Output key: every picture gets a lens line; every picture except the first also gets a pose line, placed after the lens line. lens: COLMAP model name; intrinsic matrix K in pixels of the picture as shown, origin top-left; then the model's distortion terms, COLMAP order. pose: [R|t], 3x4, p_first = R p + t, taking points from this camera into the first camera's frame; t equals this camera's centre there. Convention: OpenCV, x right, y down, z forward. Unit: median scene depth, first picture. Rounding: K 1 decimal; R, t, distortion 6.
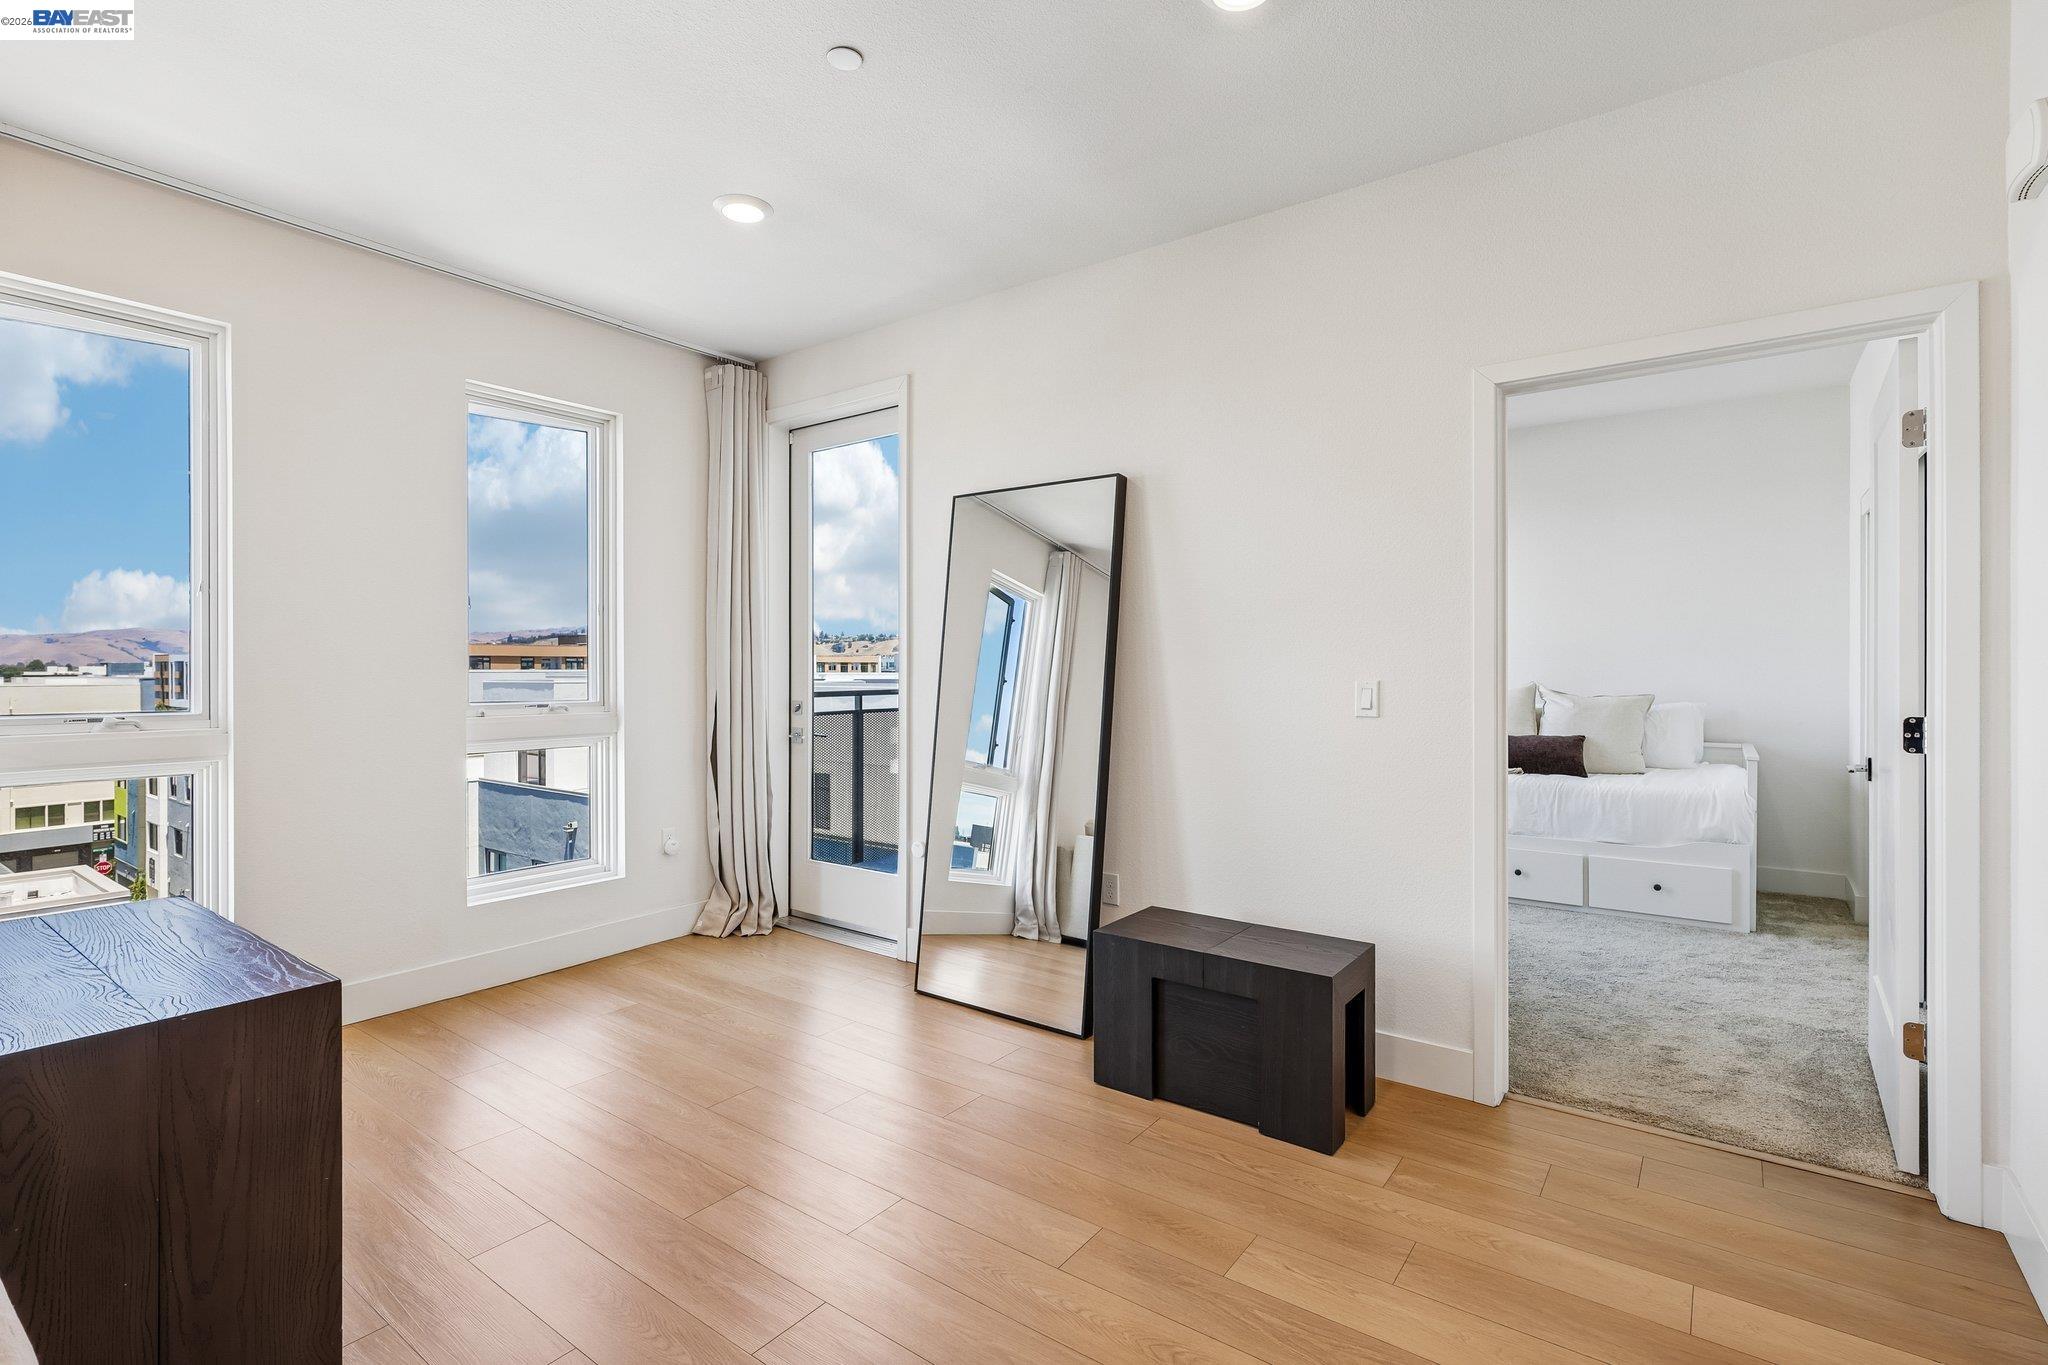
lens RADIAL K [[952.8, 0, 1033.8], [0, 952.8, 673.1], [0, 0, 1]] dist [-0.003685, 0.001373]
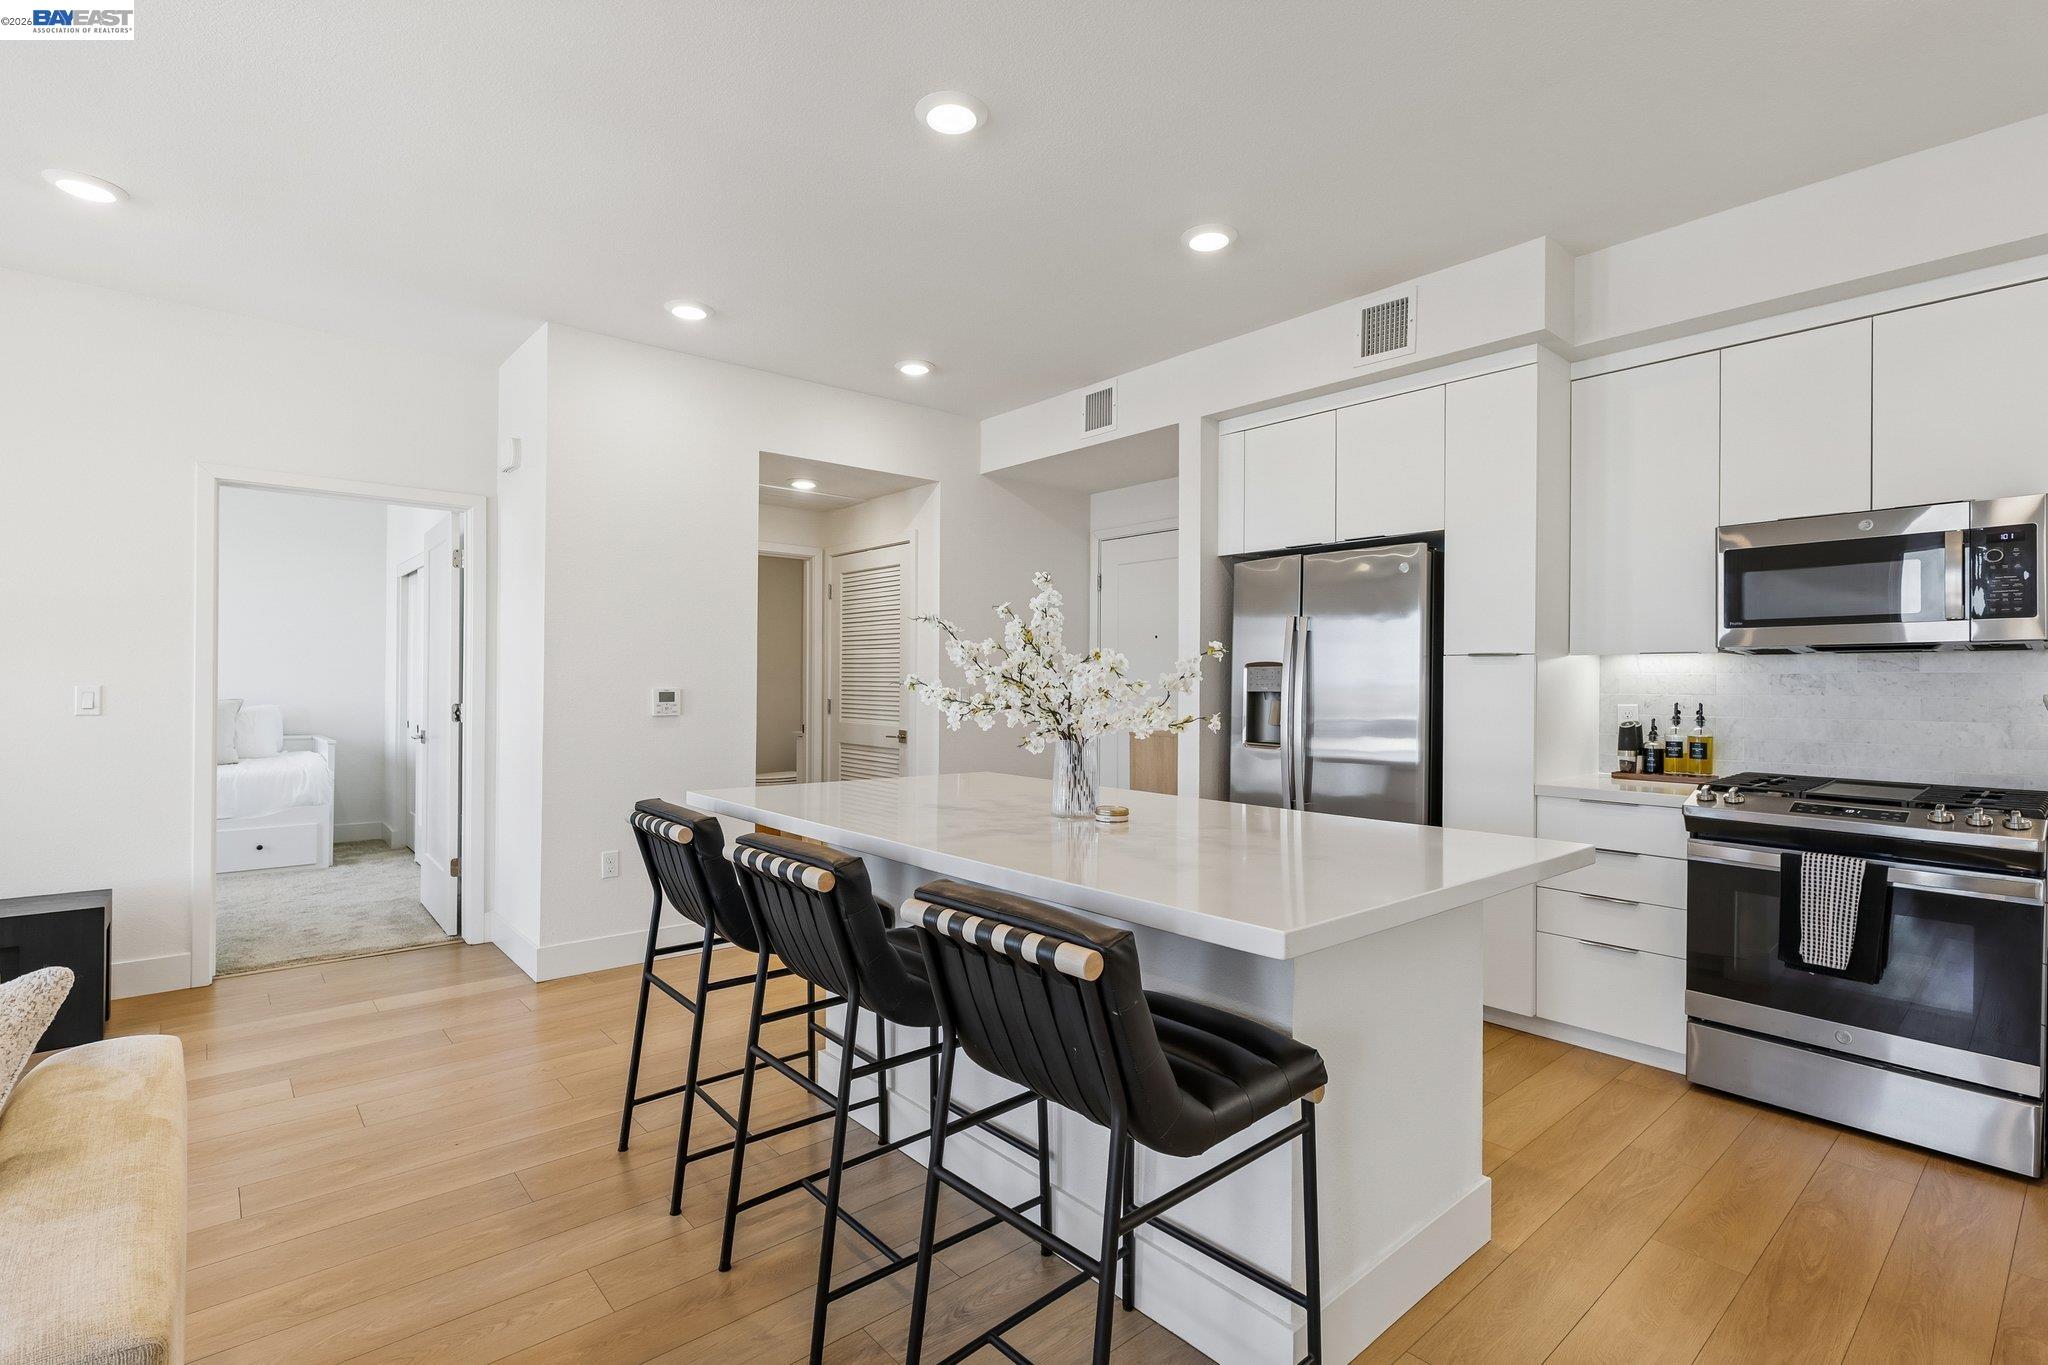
lens RADIAL K [[952.8, 0, 1019.9], [0, 952.8, 679.7], [0, 0, 1]] dist [-0.003685, 0.001373]
pose [[0.222539, 0.009592, 0.974876, -0.520053], [-0.004502, 0.999951, -0.008811, 0.004627], [-0.974913, -0.002428, 0.222572, -0.407904]]
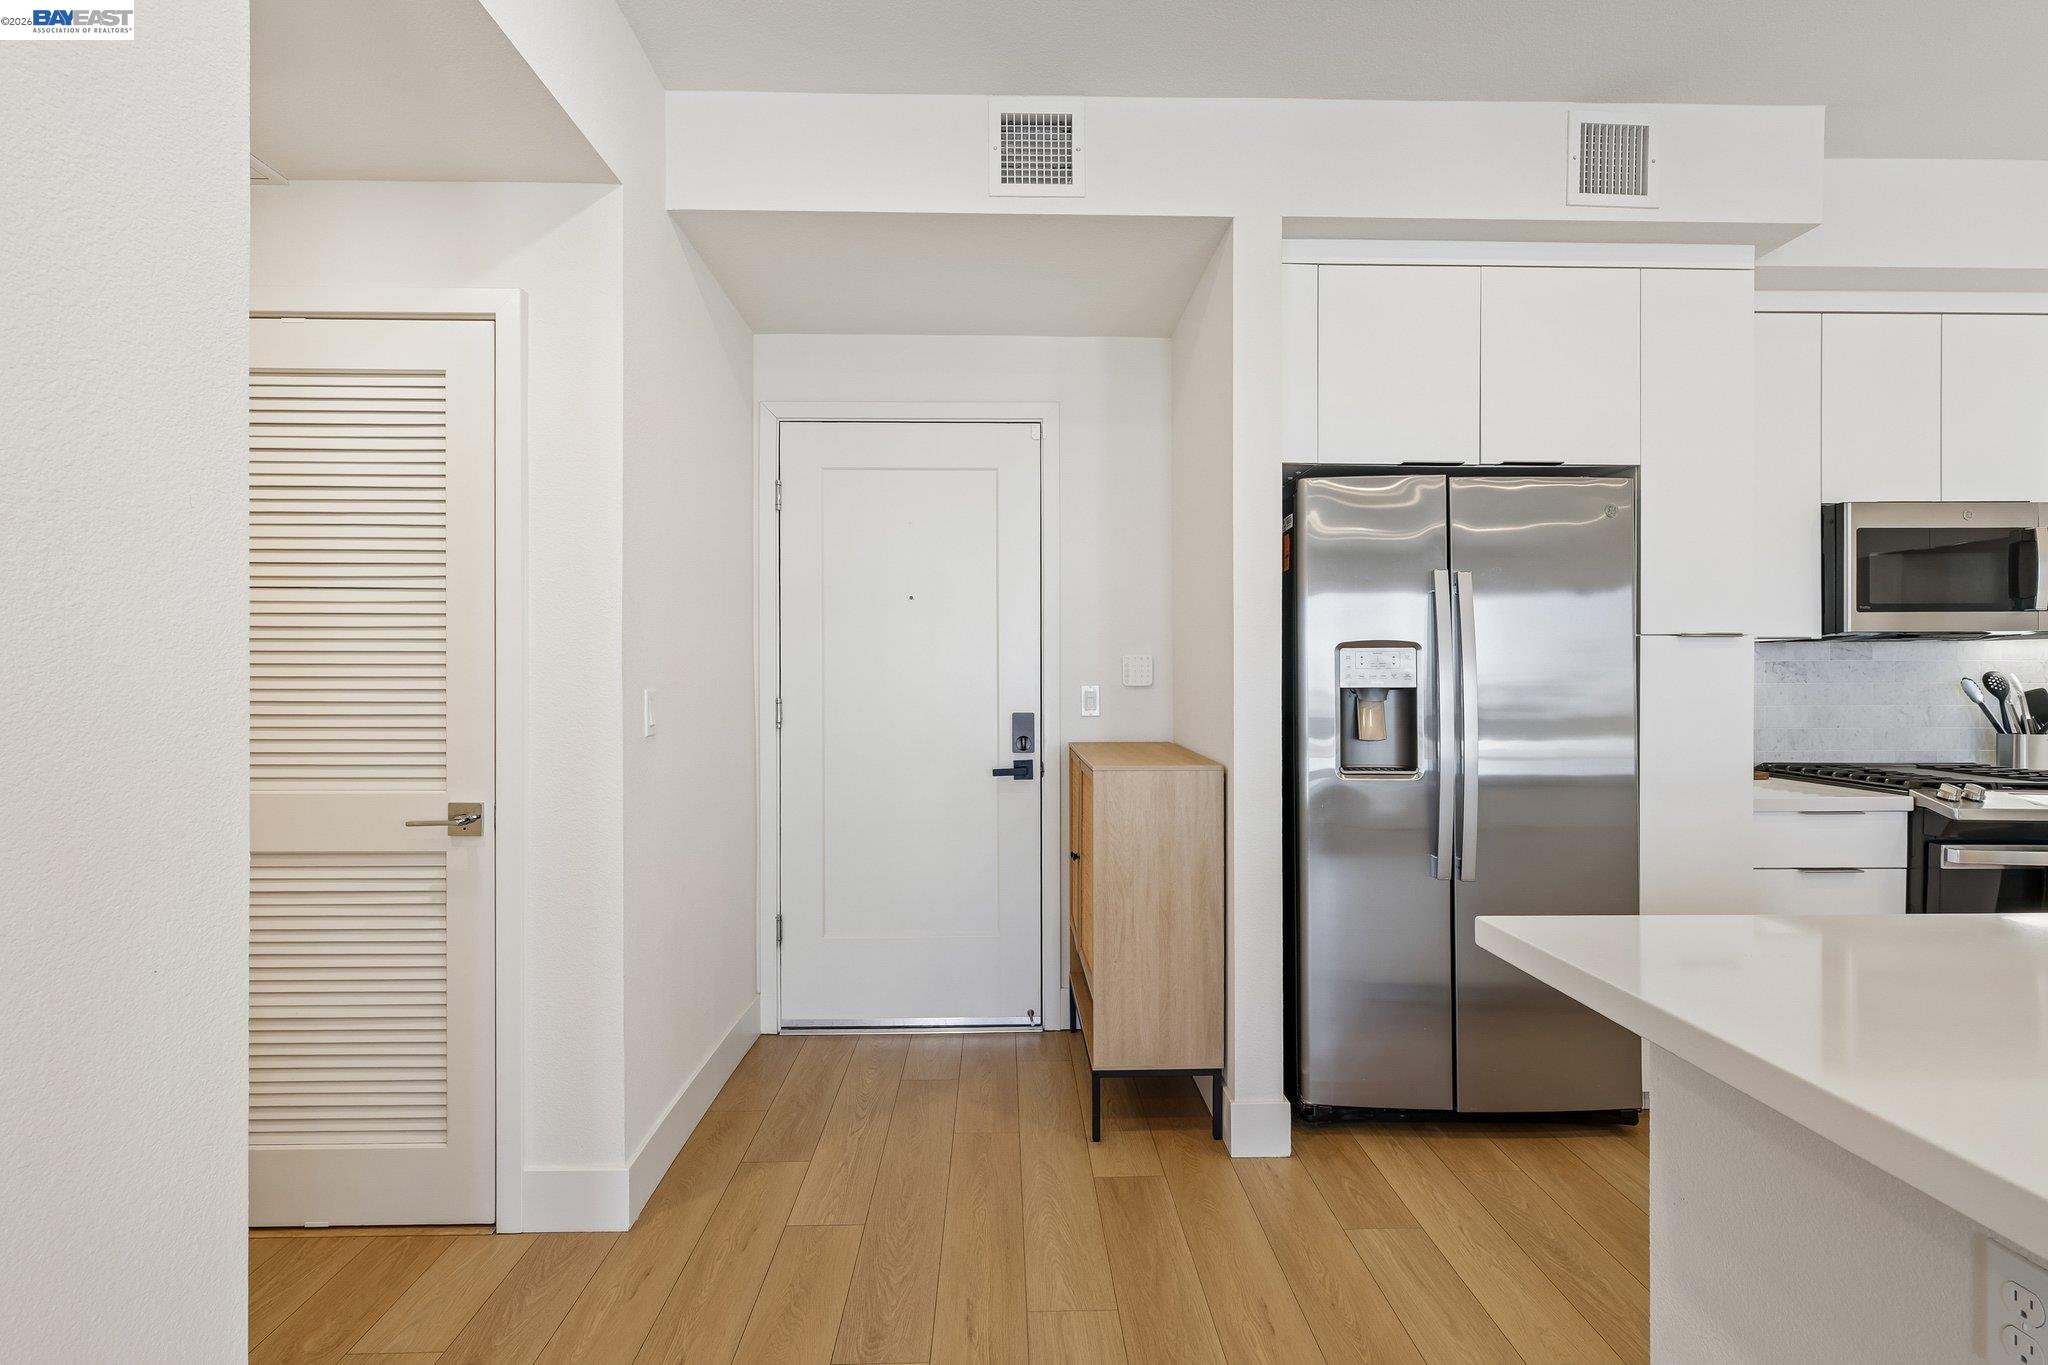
lens RADIAL K [[952.8, 0, 1028.3], [0, 952.8, 673.6], [0, 0, 1]] dist [-0.003685, 0.001373]
pose [[-0.612321, 0.008347, 0.790565, 0.321584], [0.007712, 0.999960, -0.004584, -0.002502], [-0.790572, 0.003290, -0.612361, 0.257603]]
